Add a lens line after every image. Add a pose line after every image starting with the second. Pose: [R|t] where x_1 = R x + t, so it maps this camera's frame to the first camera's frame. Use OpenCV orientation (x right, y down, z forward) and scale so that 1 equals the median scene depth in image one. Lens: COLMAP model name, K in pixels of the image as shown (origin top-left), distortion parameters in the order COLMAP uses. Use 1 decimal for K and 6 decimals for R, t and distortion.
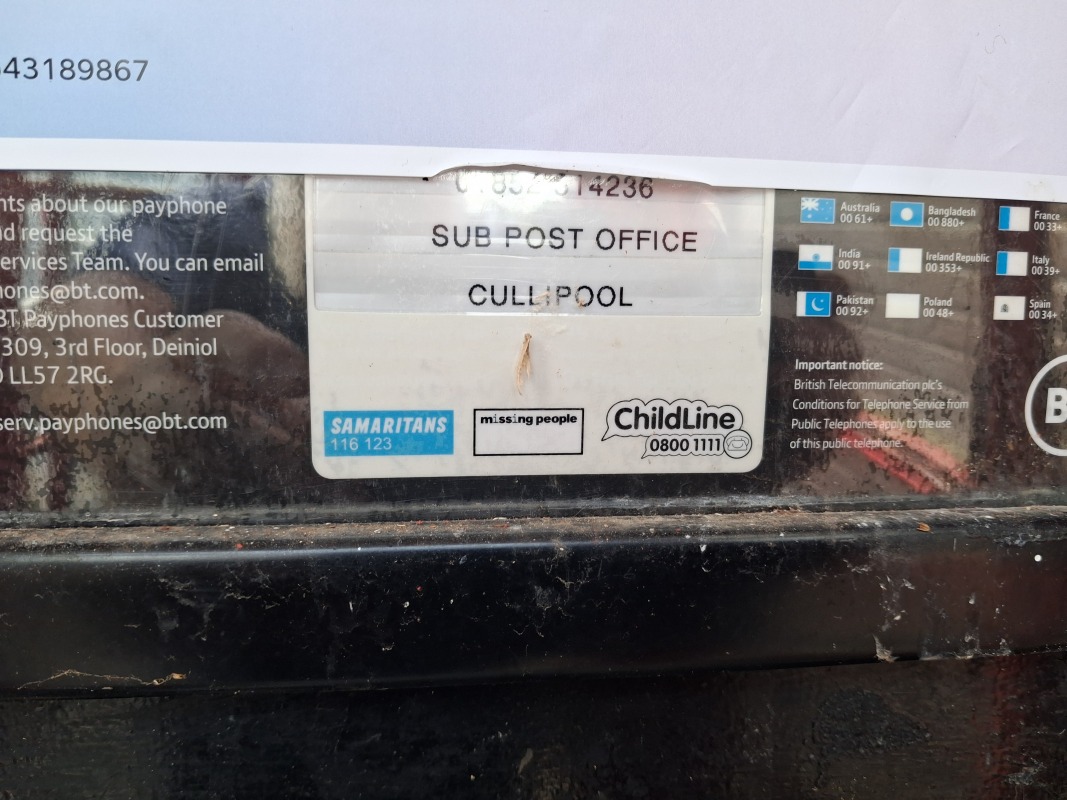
lens RADIAL K [[823.8, 0, 533.5], [0, 823.8, 400.0], [0, 0, 1]] dist [0.101454, -0.196263]
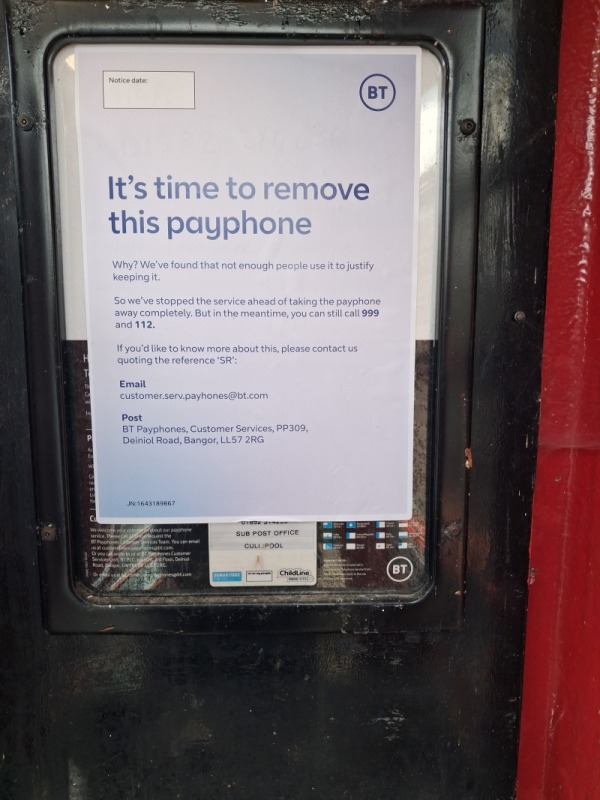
lens RADIAL K [[630.7, 0, 300.0], [0, 630.7, 400.0], [0, 0, 1]] dist [0.304342, -0.504840]
pose [[0.992574, 0.012927, -0.120957, 0.600453], [-0.000017, 0.994352, 0.106131, -1.232402], [0.121646, -0.105341, 0.986968, -2.188079]]
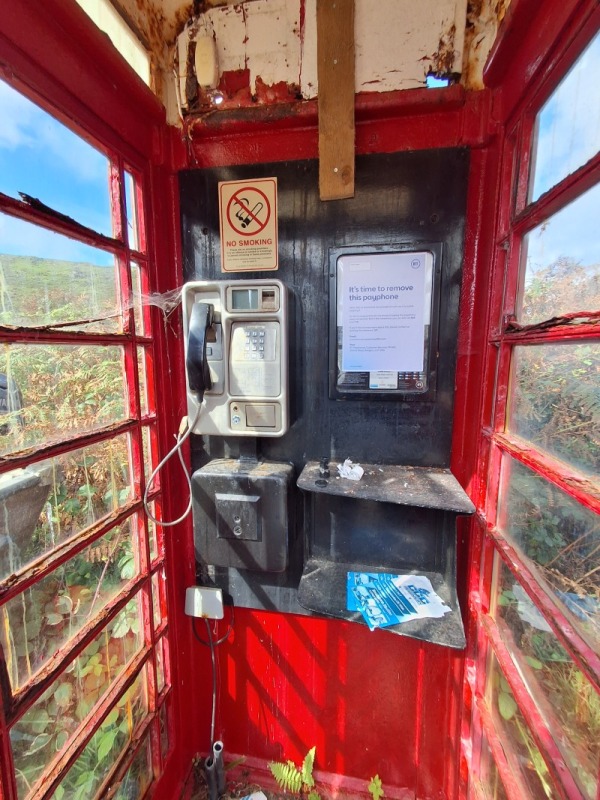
lens RADIAL K [[375.3, 0, 300.0], [0, 375.3, 400.0], [0, 0, 1]] dist [0.000229, -0.000007]
pose [[0.952831, 0.033232, -0.301677, 0.720188], [-0.001571, 0.994514, 0.104591, -0.478493], [0.303498, -0.099184, 0.947656, -6.875166]]
